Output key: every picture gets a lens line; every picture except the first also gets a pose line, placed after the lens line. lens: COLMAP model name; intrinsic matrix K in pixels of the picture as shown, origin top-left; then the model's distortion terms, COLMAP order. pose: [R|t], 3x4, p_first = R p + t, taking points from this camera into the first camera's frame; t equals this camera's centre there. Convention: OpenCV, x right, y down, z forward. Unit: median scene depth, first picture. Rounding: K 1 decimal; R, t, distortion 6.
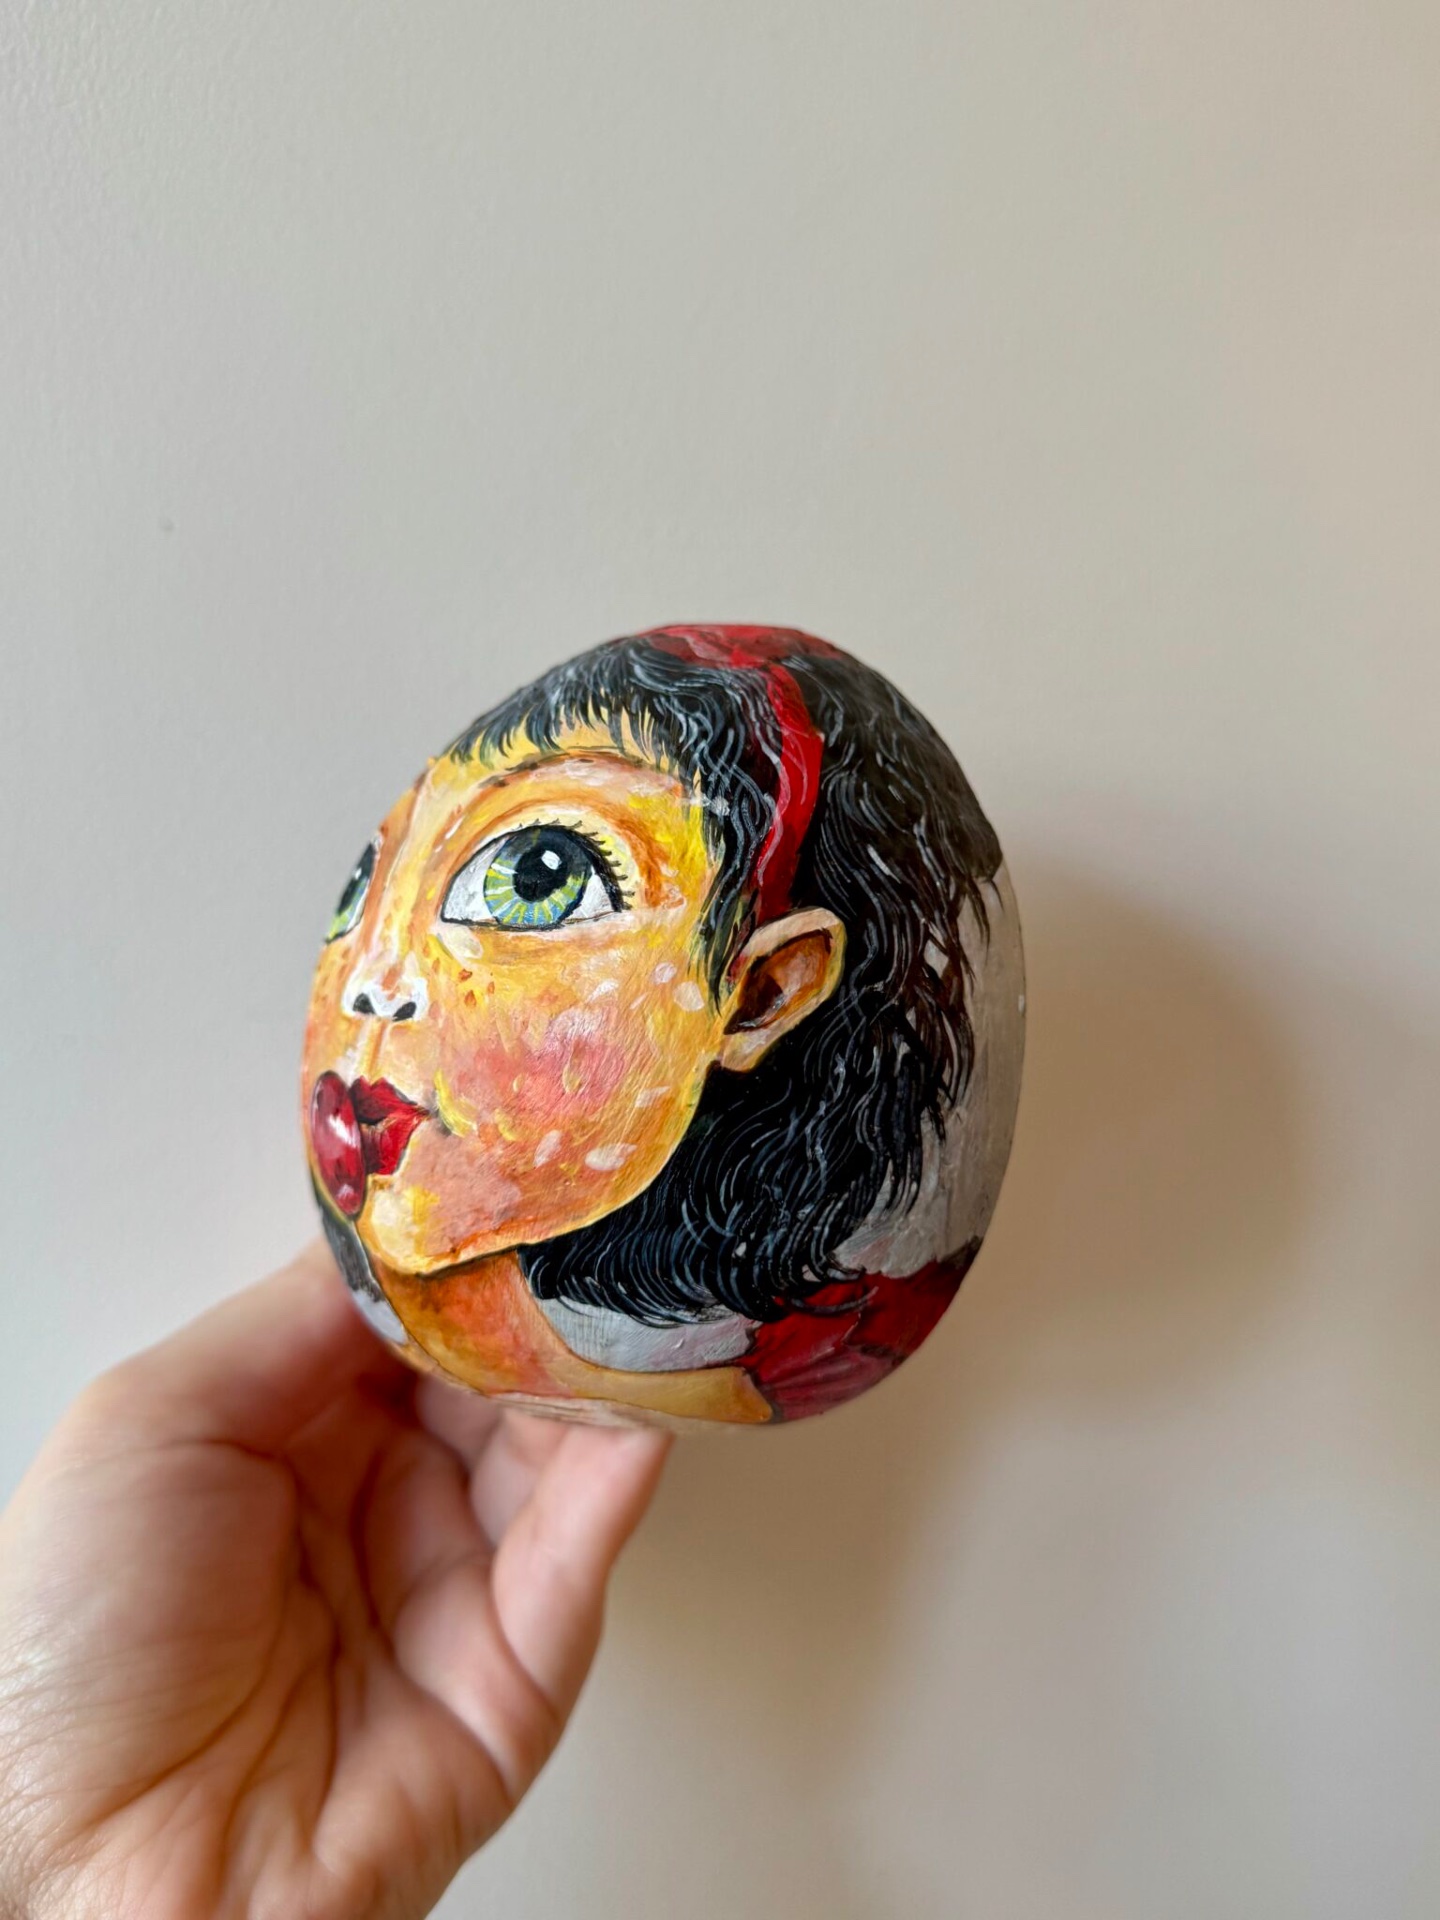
lens RADIAL K [[1681.7, 0, 720.0], [0, 1681.7, 960.0], [0, 0, 1]] dist [0.117200, -0.005190]
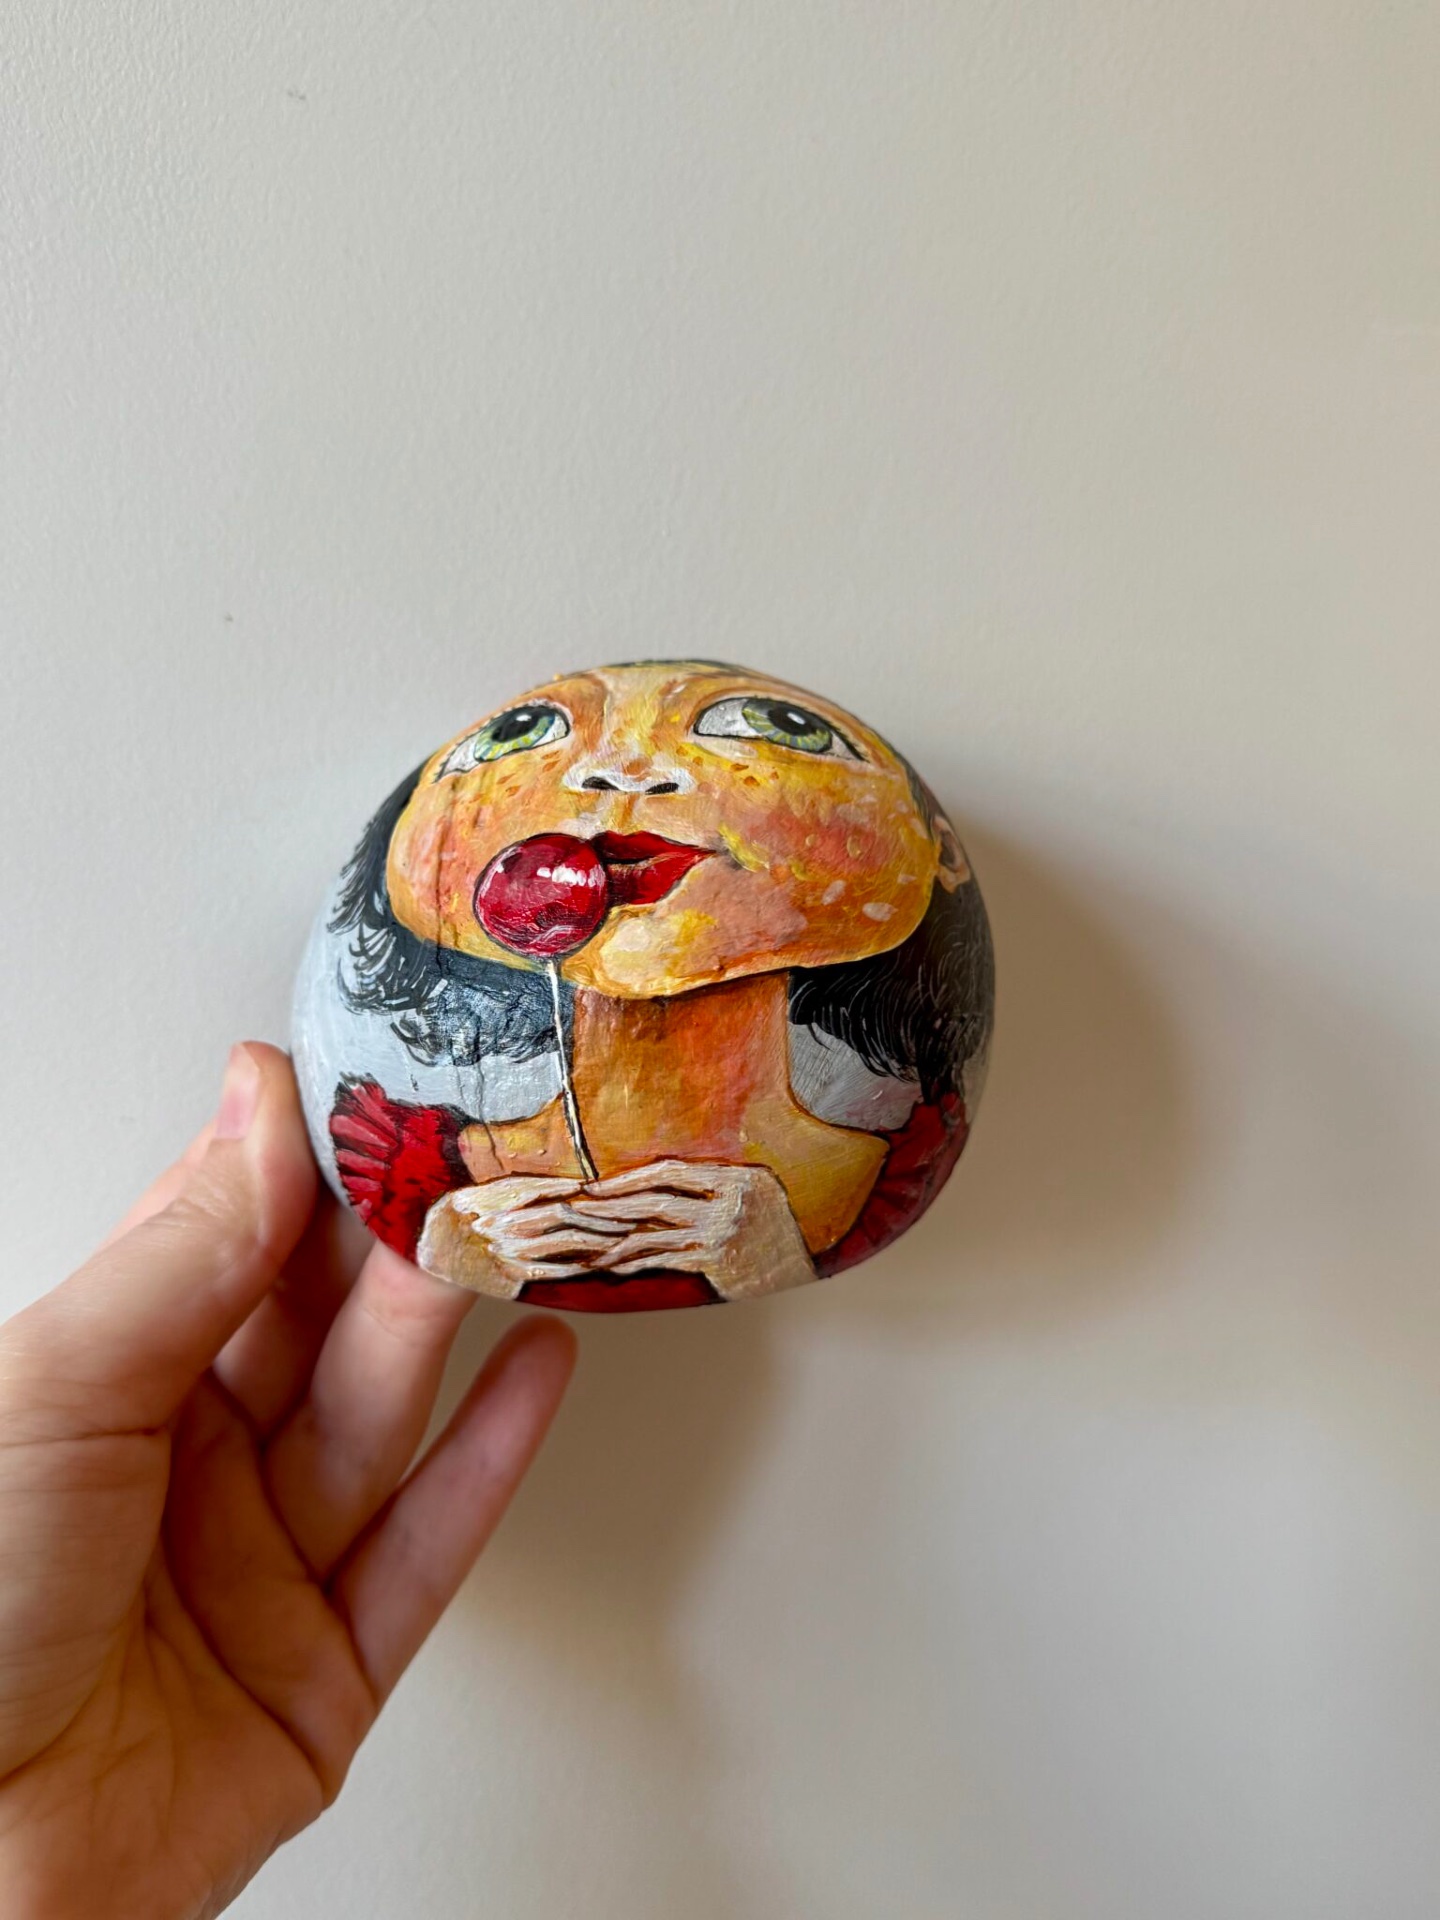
lens RADIAL K [[1681.7, 0, 720.0], [0, 1681.7, 960.0], [0, 0, 1]] dist [0.117200, -0.005190]
pose [[0.721450, 0.354790, 0.594672, -0.821335], [-0.019953, 0.869067, -0.494292, 0.716984], [-0.692180, 0.344741, 0.634067, 0.300255]]
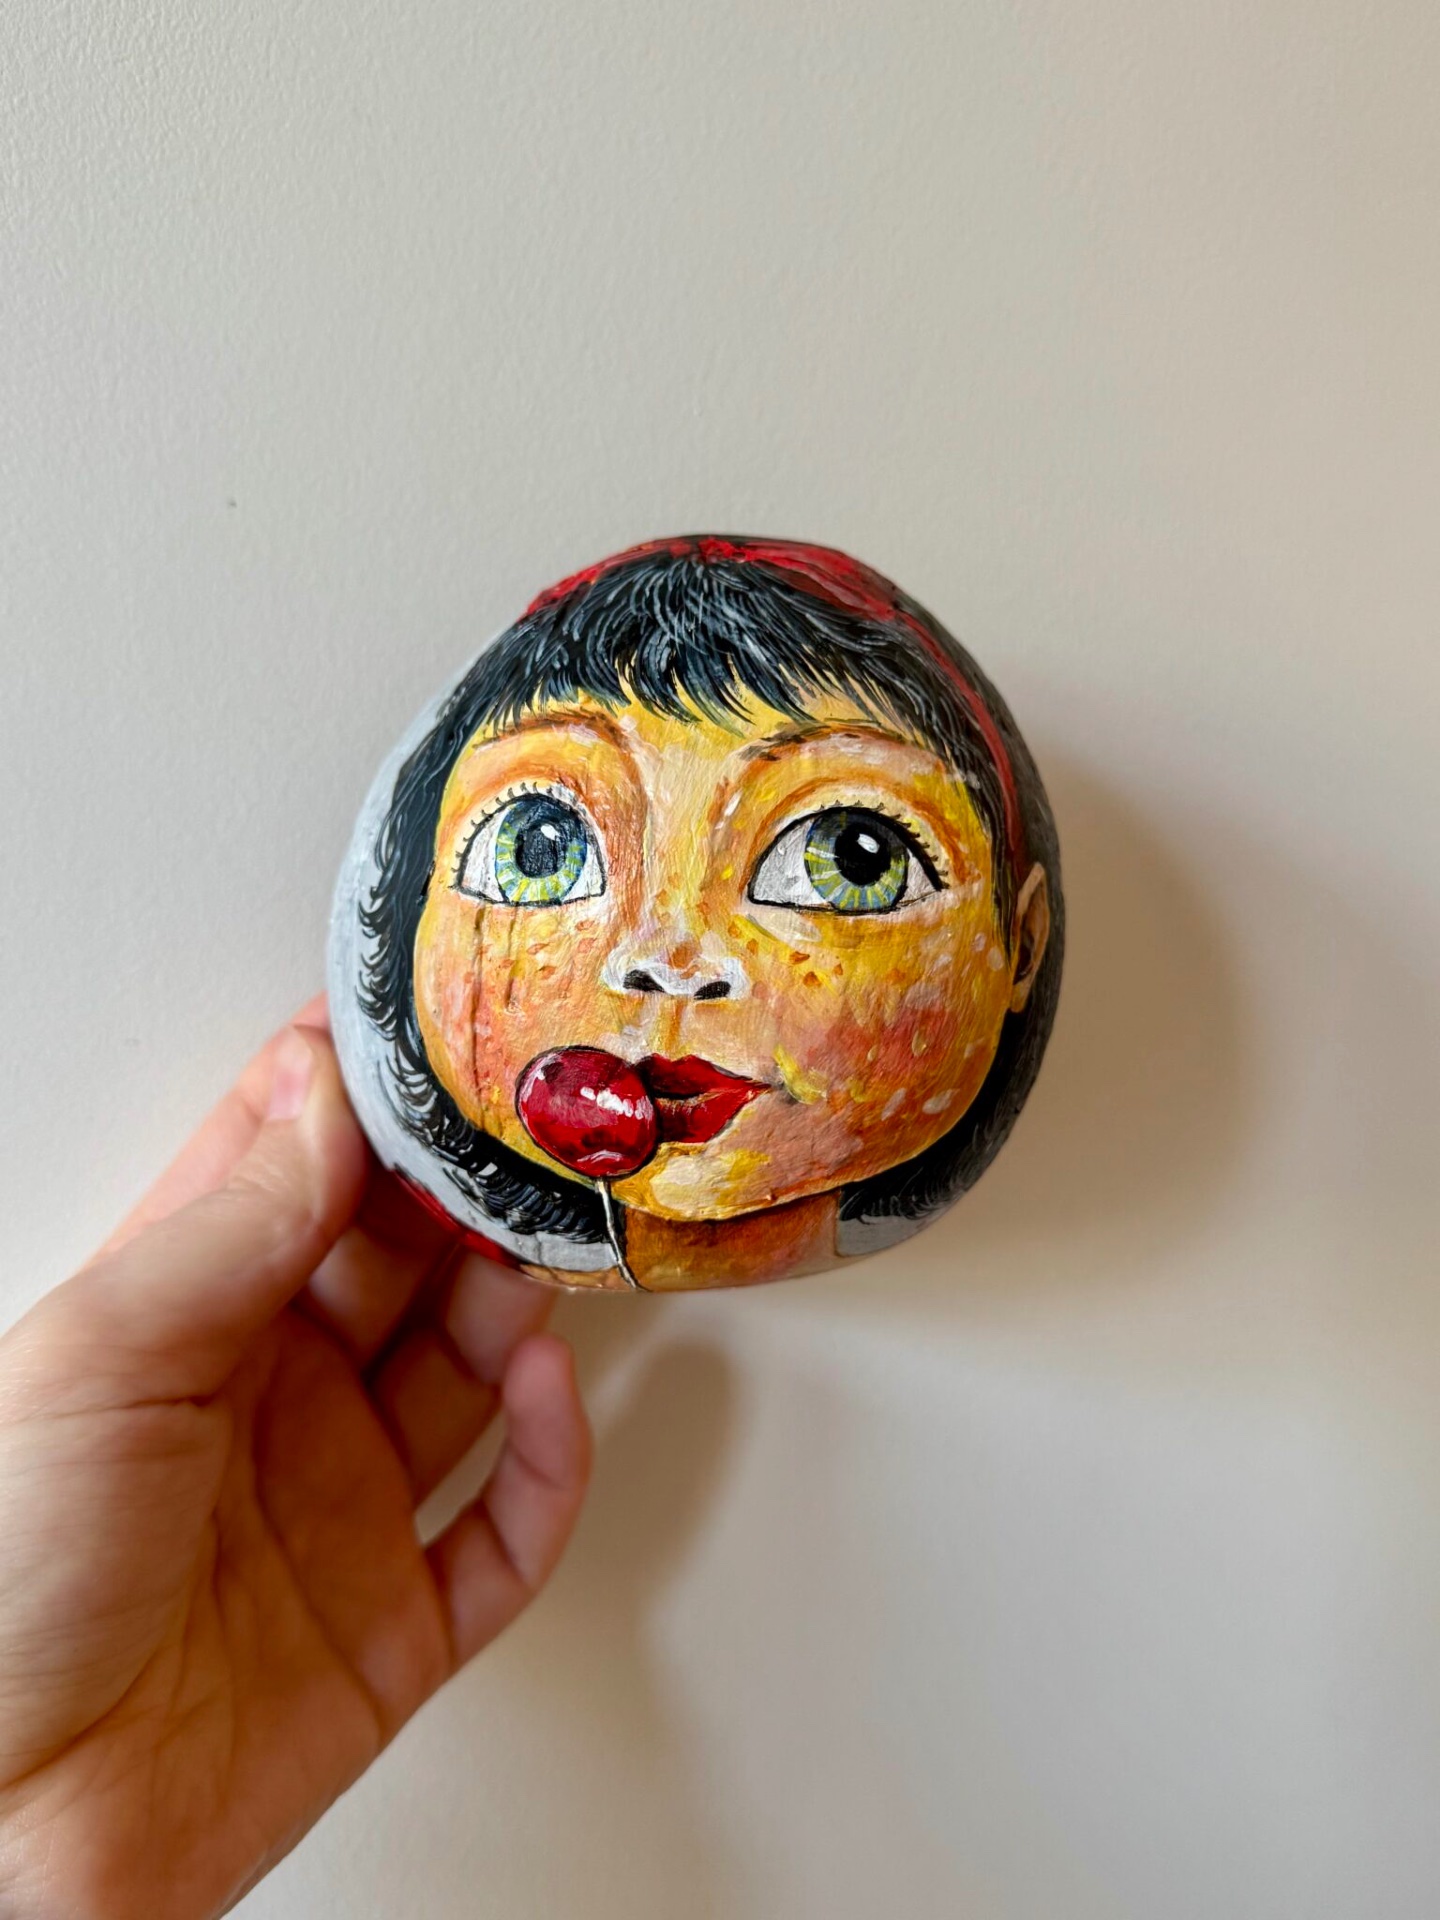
lens RADIAL K [[1681.7, 0, 720.0], [0, 1681.7, 960.0], [0, 0, 1]] dist [0.117200, -0.005190]
pose [[0.731802, -0.159013, 0.662707, -0.888859], [-0.033989, 0.962674, 0.268522, -0.271645], [-0.680669, -0.219030, 0.699082, 0.293407]]
